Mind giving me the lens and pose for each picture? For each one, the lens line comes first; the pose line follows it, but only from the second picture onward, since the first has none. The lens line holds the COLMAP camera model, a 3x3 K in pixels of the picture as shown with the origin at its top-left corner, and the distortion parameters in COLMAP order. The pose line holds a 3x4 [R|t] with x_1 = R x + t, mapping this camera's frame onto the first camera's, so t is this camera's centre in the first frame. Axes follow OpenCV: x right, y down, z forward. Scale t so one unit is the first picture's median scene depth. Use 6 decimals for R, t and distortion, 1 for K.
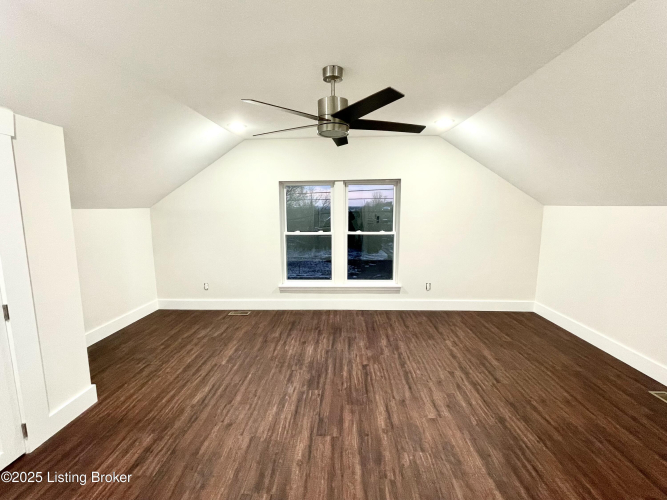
lens RADIAL K [[299.2, 0, 333.1], [0, 299.2, 247.5], [0, 0, 1]] dist [-0.001266, -0.000201]
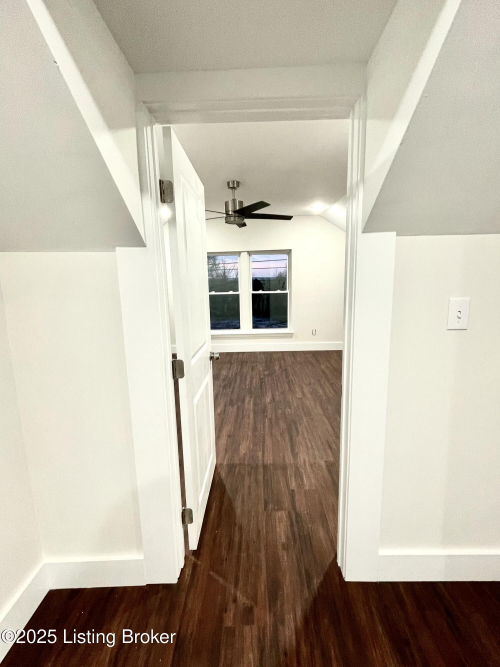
lens RADIAL K [[299.2, 0, 250.0], [0, 299.2, 333.5], [0, 0, 1]] dist [-0.001266, -0.000201]
pose [[0.999773, -0.019767, 0.007924, 0.041001], [0.019361, 0.998641, 0.048379, 0.101228], [-0.008870, -0.048215, 0.998798, -0.456245]]
